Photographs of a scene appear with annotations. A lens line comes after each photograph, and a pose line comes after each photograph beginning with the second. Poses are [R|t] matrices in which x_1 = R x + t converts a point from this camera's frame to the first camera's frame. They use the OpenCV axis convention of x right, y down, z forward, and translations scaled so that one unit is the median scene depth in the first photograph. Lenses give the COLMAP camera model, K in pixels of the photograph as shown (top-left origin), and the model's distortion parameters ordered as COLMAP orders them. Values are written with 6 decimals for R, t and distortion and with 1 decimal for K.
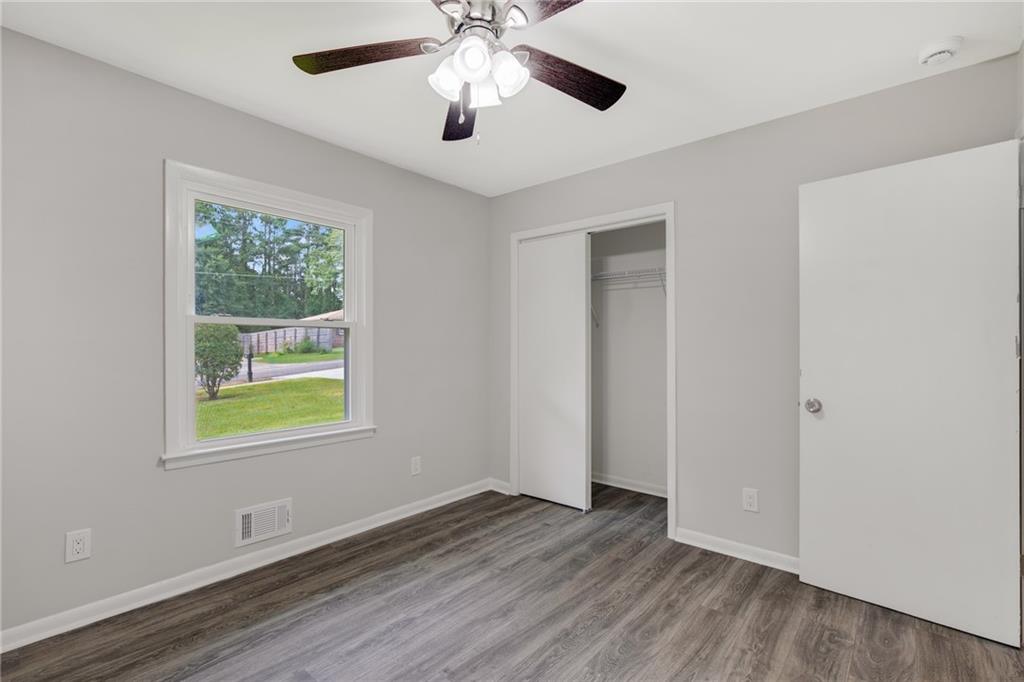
lens RADIAL K [[472.1, 0, 504.5], [0, 472.1, 346.1], [0, 0, 1]] dist [-0.006786, 0.000957]
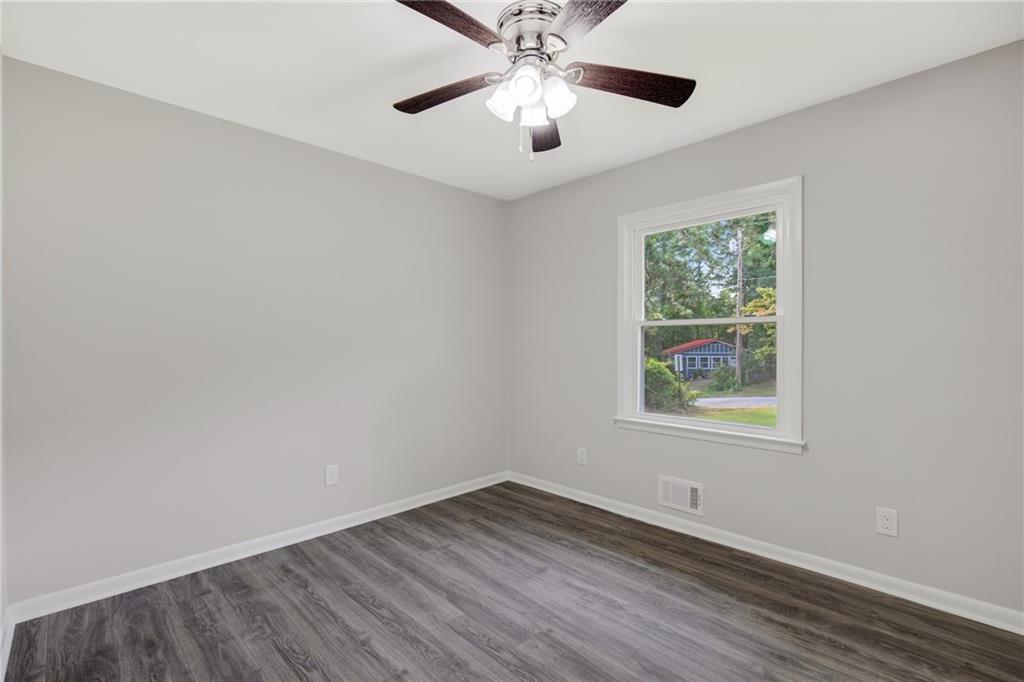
lens RADIAL K [[472.1, 0, 504.5], [0, 472.1, 346.1], [0, 0, 1]] dist [-0.006786, 0.000957]
pose [[-0.088696, 0.014148, -0.995958, 0.729728], [0.006569, 0.999886, 0.013618, -0.018207], [0.996037, -0.005335, -0.088779, 0.704425]]
